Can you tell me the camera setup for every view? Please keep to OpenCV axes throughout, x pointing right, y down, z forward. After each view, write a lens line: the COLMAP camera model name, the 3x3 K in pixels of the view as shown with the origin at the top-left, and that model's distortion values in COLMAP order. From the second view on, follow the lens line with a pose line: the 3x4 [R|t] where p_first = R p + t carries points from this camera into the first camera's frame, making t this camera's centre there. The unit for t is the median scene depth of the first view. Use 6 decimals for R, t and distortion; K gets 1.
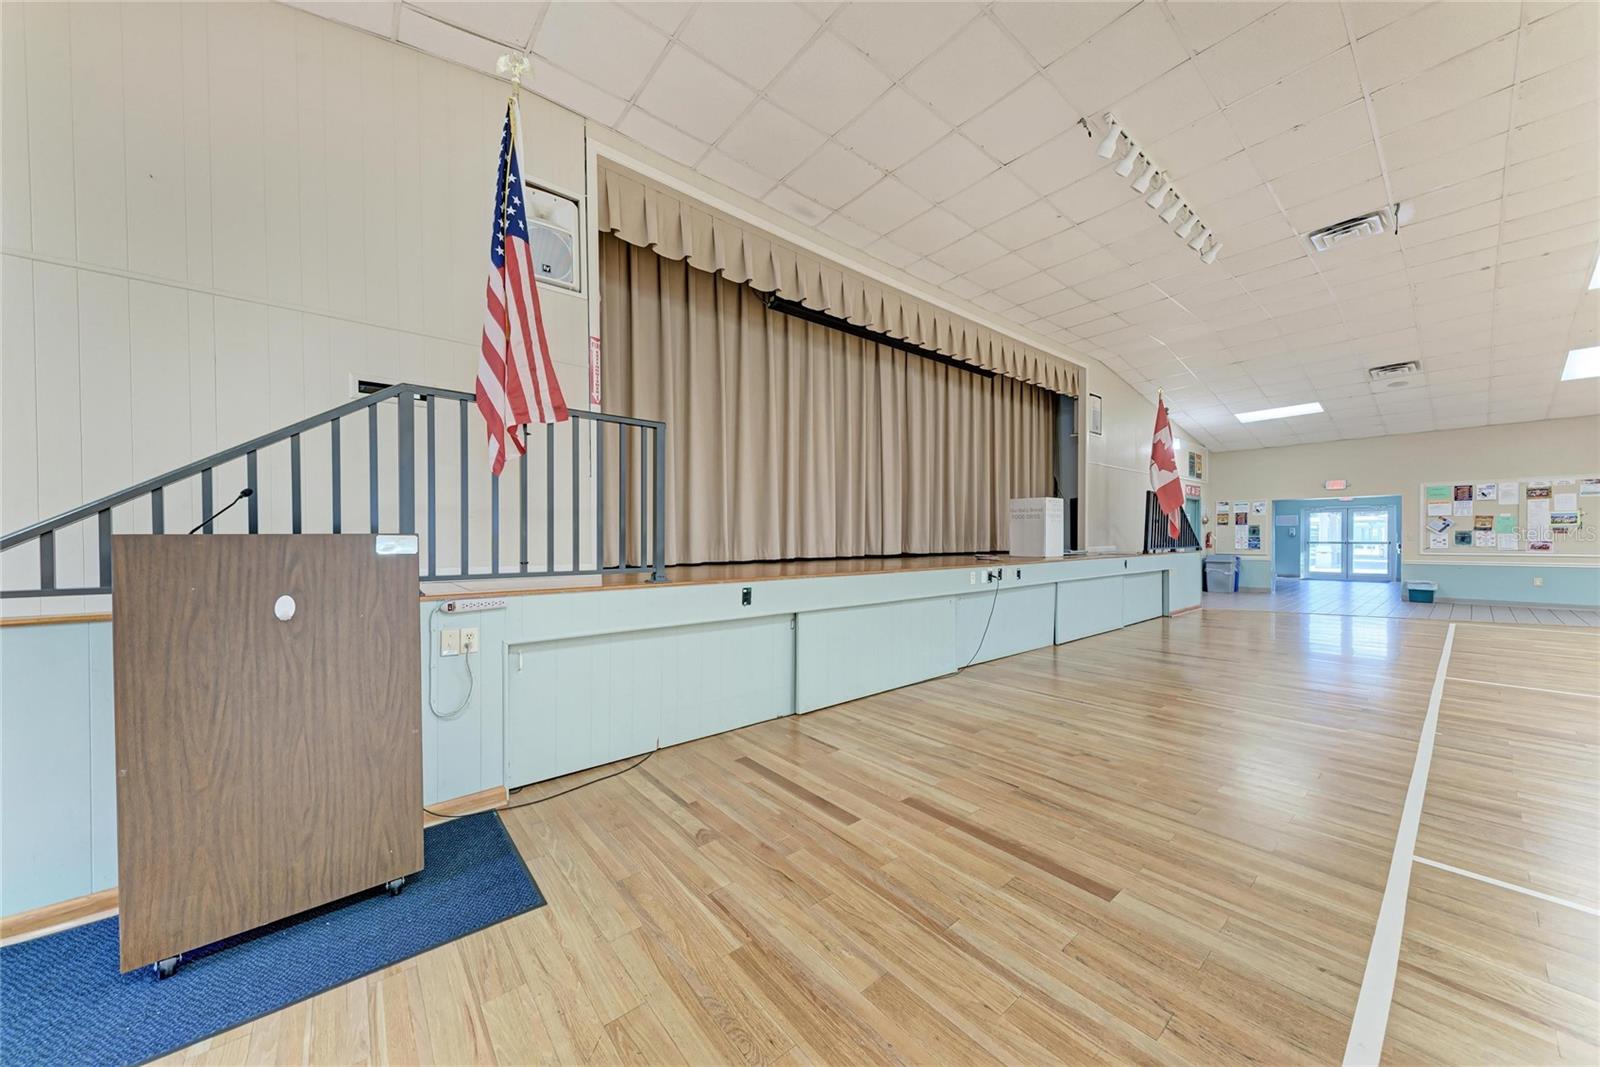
lens RADIAL K [[550.7, 0, 803.5], [0, 550.7, 543.0], [0, 0, 1]] dist [0.000517, 0.000137]
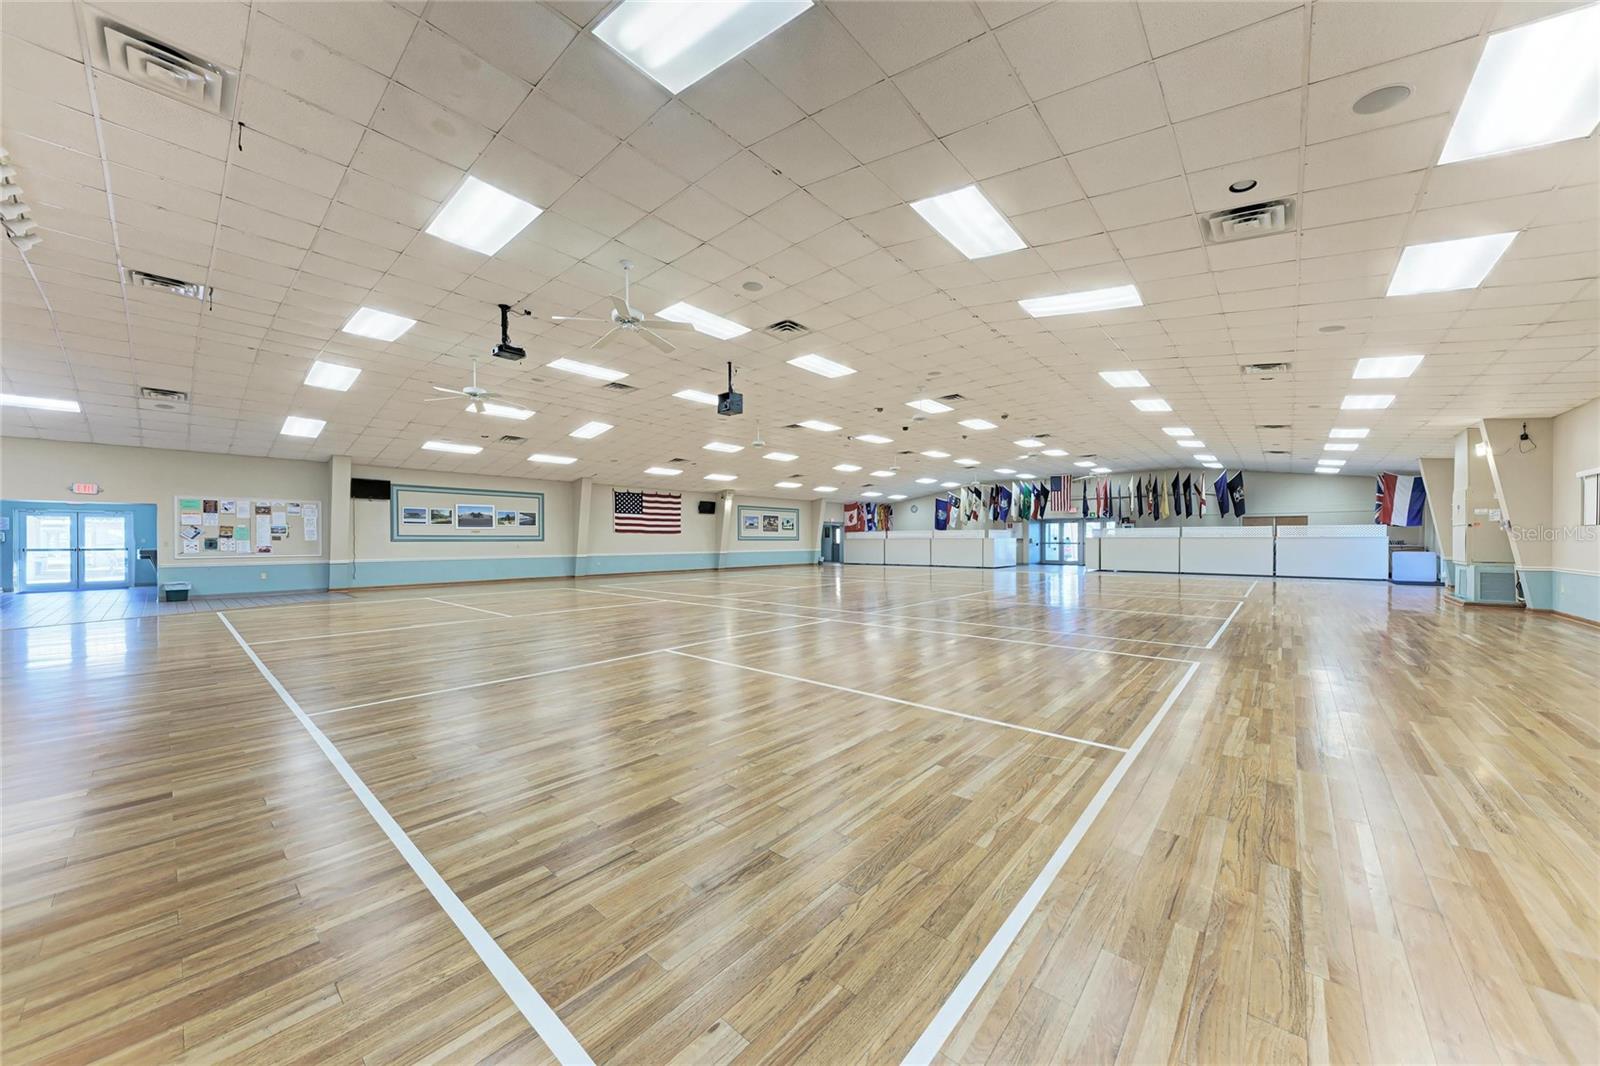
lens RADIAL K [[550.7, 0, 809.4], [0, 550.7, 547.0], [0, 0, 1]] dist [0.000517, 0.000137]
pose [[-0.177706, -0.006638, 0.984061, -0.222284], [0.011304, 0.999898, 0.008786, 0.002081], [-0.984019, 0.012685, -0.177612, -0.074057]]
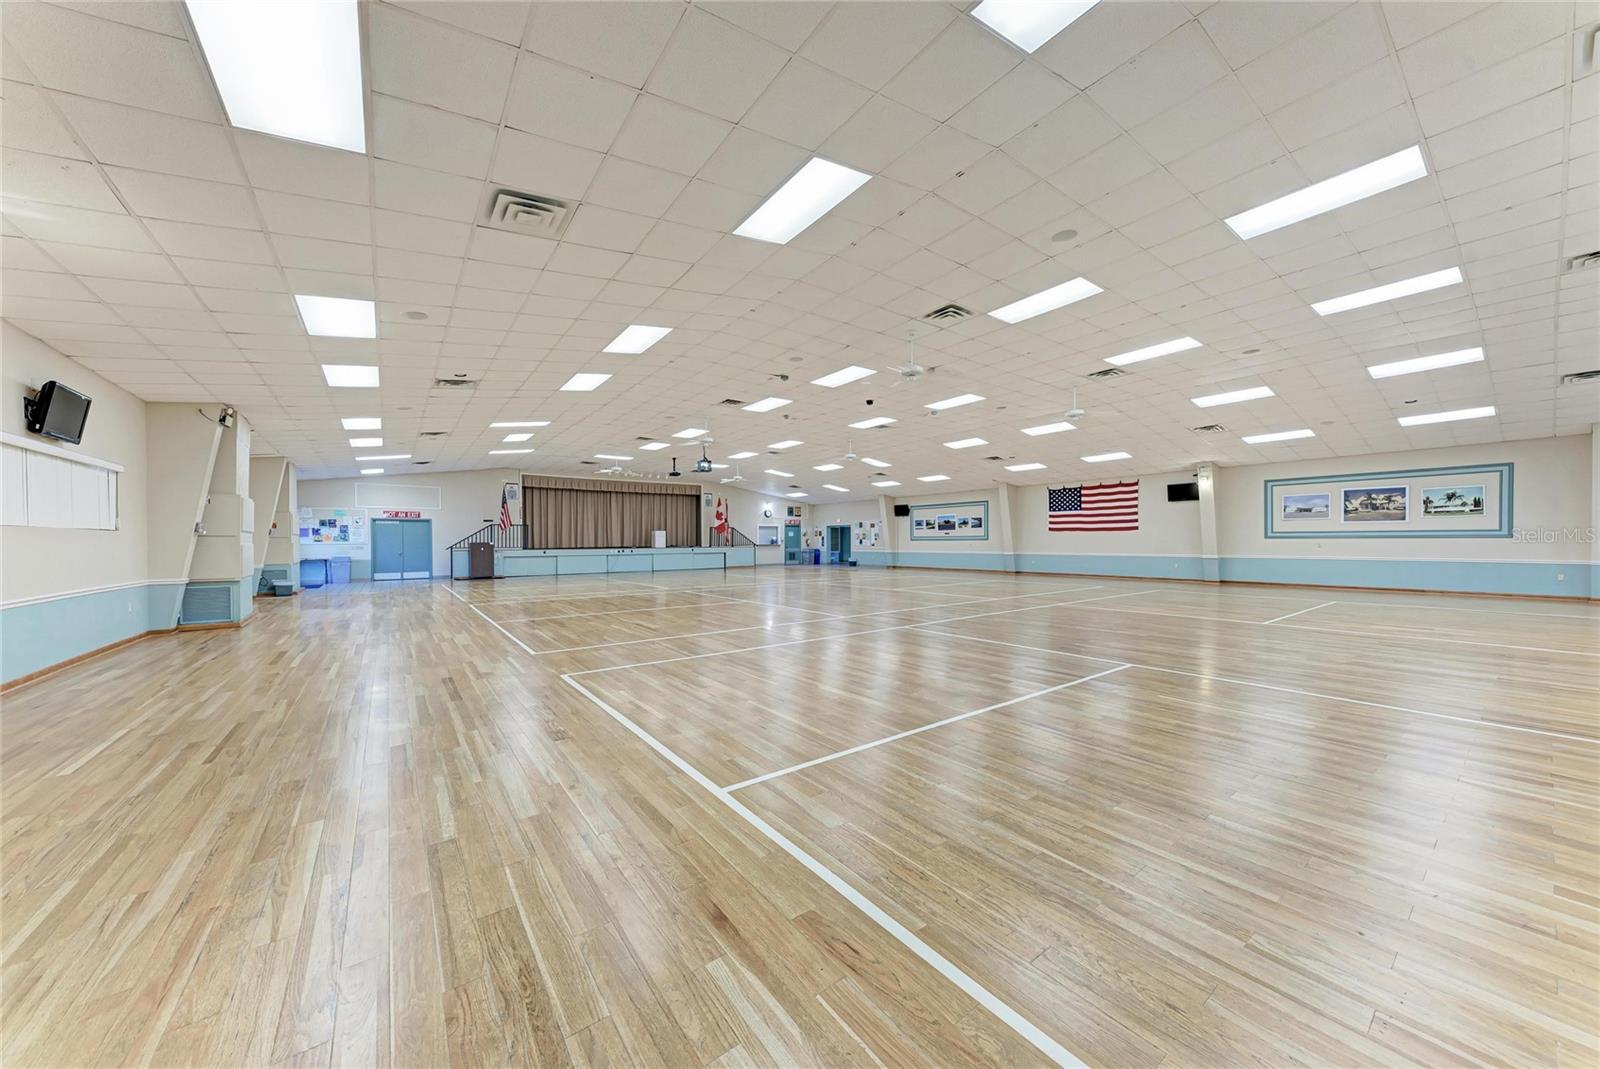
lens RADIAL K [[550.7, 0, 808.6], [0, 550.7, 542.2], [0, 0, 1]] dist [0.000517, 0.000137]
pose [[0.998923, -0.001098, -0.046376, 1.064519], [0.000895, 0.999990, -0.004408, 0.005689], [0.046380, 0.004361, 0.998914, -1.695601]]
